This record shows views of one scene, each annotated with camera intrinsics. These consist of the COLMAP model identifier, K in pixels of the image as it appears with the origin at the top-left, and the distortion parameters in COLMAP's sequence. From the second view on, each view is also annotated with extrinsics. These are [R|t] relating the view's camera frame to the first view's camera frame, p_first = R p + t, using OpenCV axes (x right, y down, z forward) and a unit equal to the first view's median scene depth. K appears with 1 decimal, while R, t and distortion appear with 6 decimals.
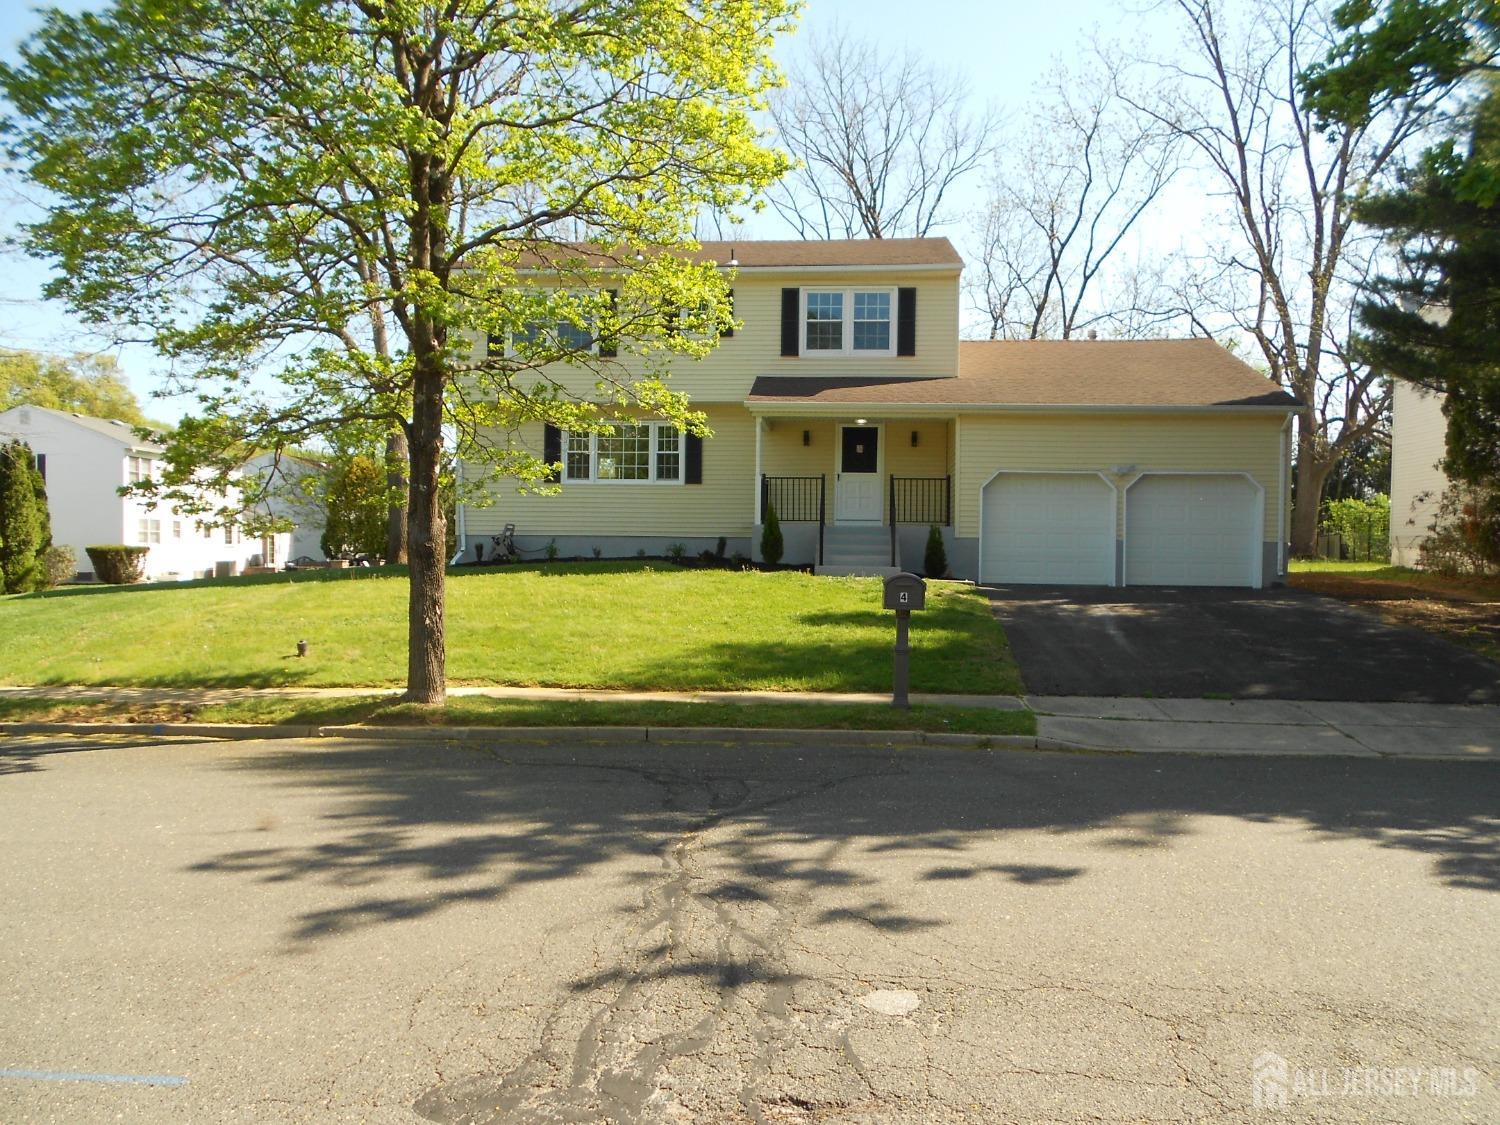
lens RADIAL K [[1152.8, 0, 750.0], [0, 1152.8, 561.1], [0, 0, 1]] dist [-0.001164, 0.013813]
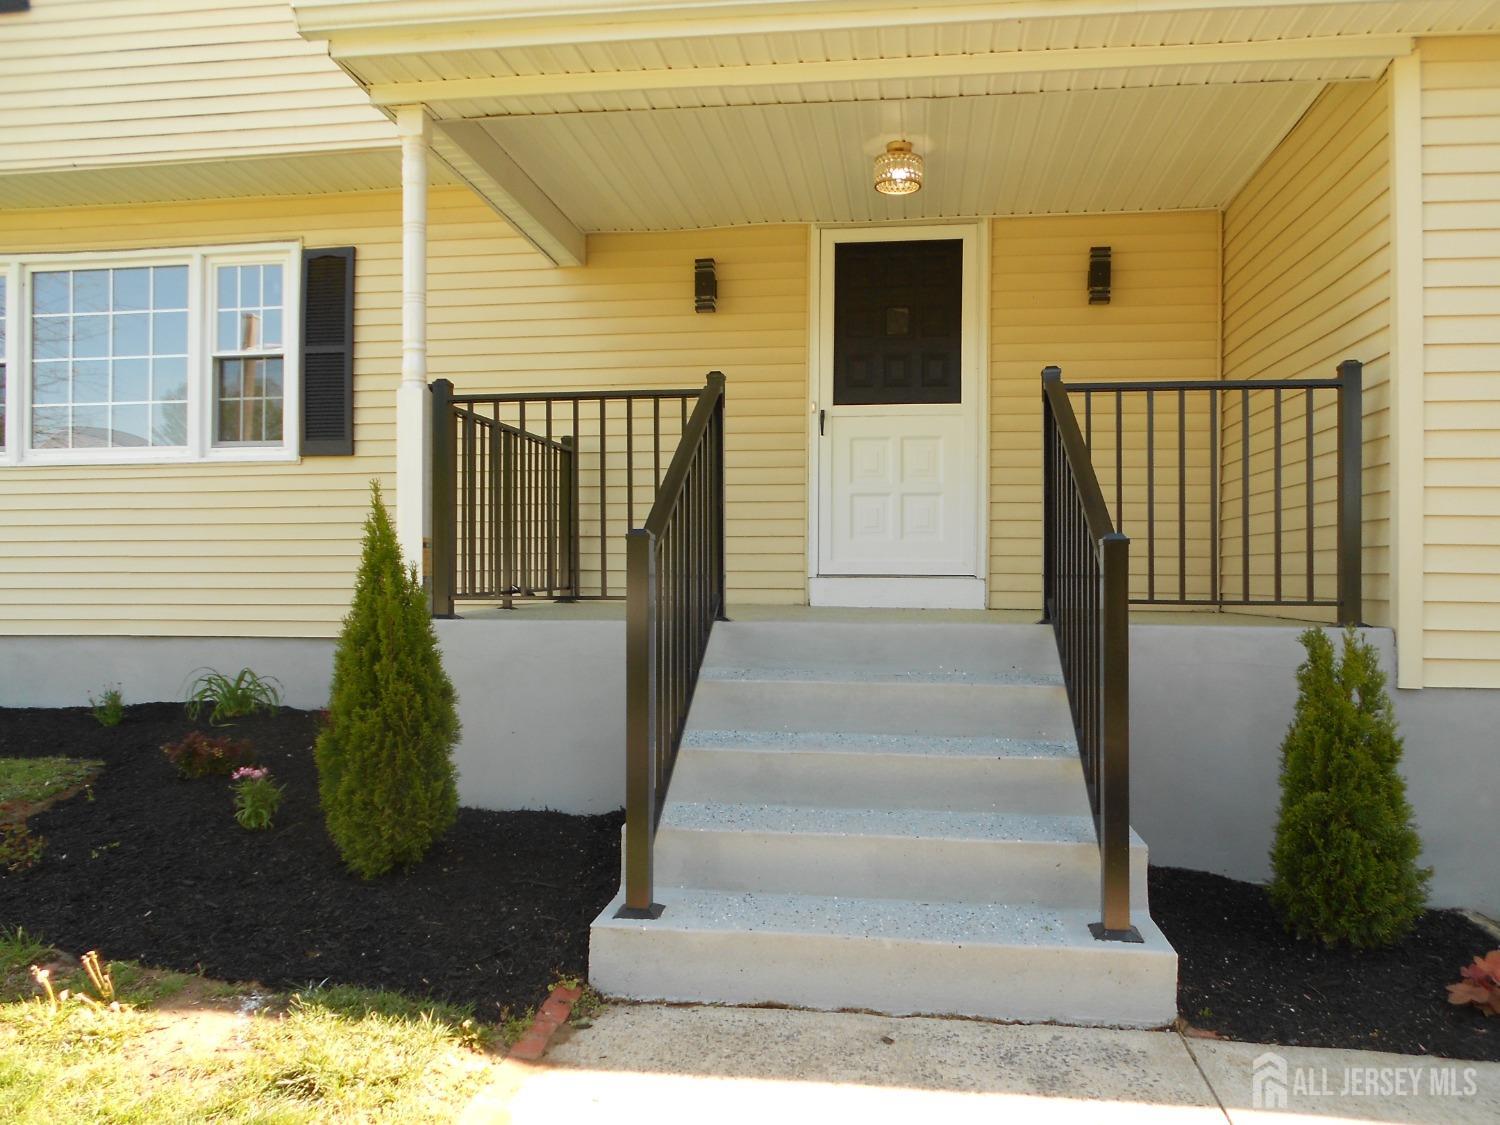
lens RADIAL K [[1152.8, 0, 748.7], [0, 1152.8, 564.8], [0, 0, 1]] dist [-0.001164, 0.013813]
pose [[0.998737, -0.010074, -0.049228, 0.083586], [0.009450, 0.999872, -0.012885, -0.040734], [0.049352, 0.012404, 0.998704, 0.832413]]
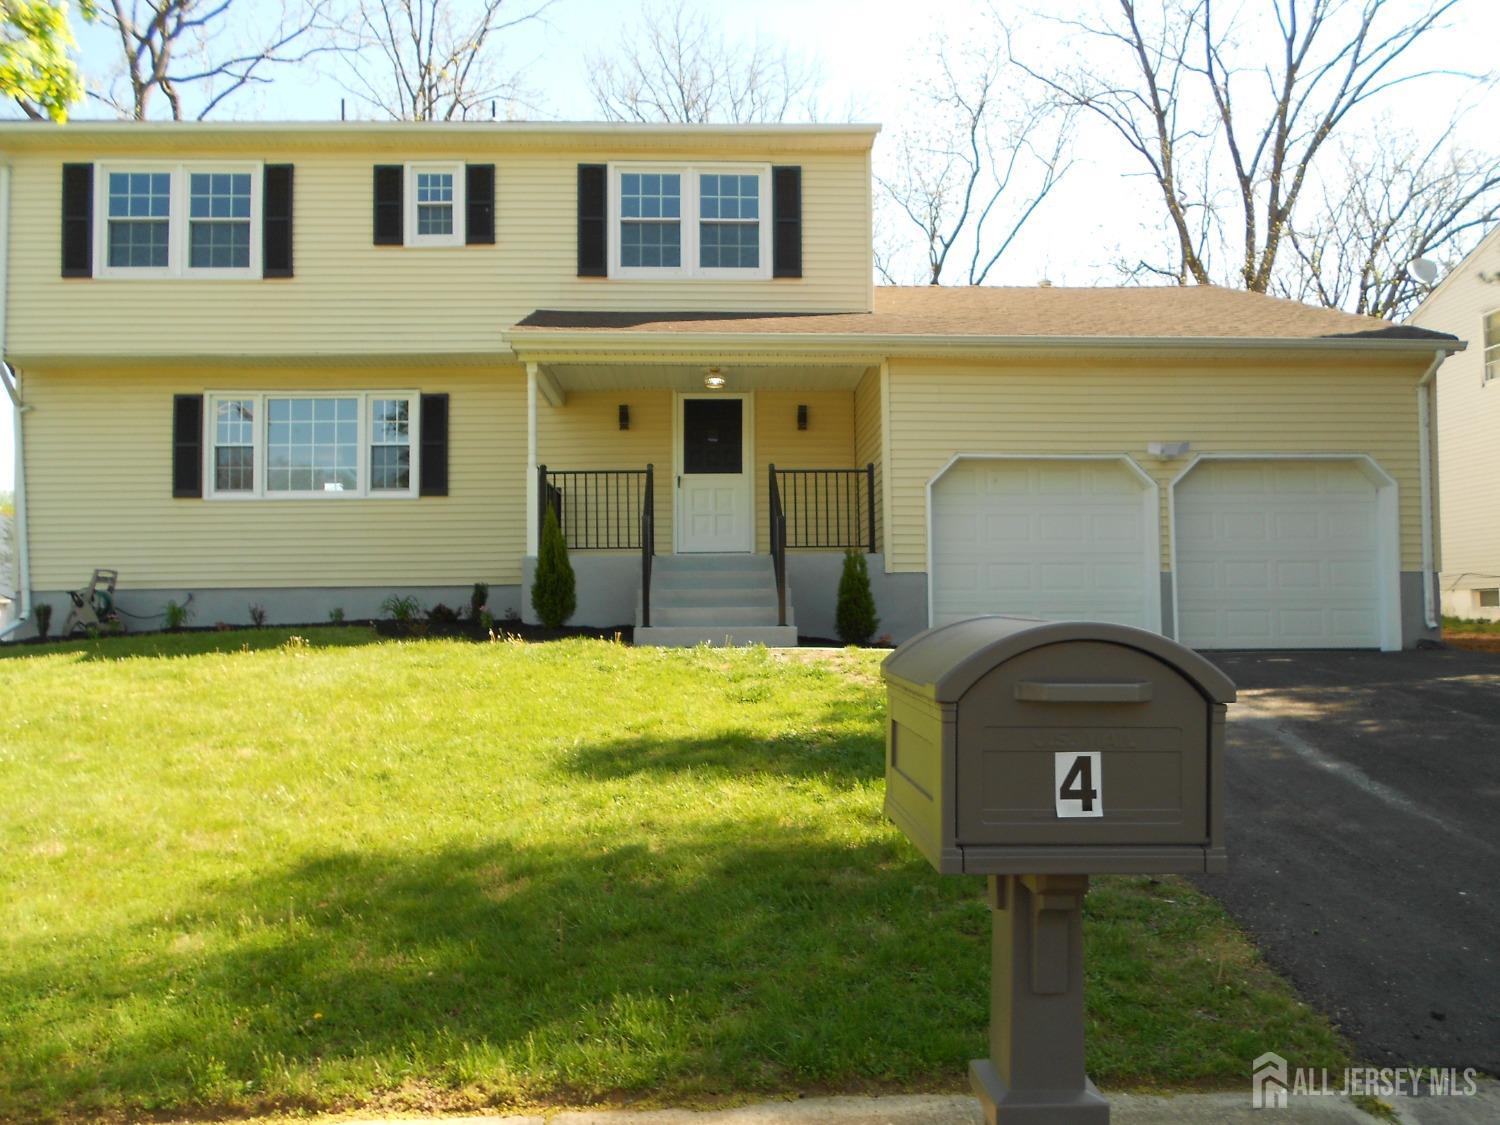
lens RADIAL K [[1152.8, 0, 748.9], [0, 1152.8, 560.3], [0, 0, 1]] dist [-0.001164, 0.013813]
pose [[0.991669, -0.014842, 0.127957, 0.040646], [0.022799, 0.997881, -0.060944, 0.006216], [-0.126781, 0.063353, 0.989905, 0.463967]]
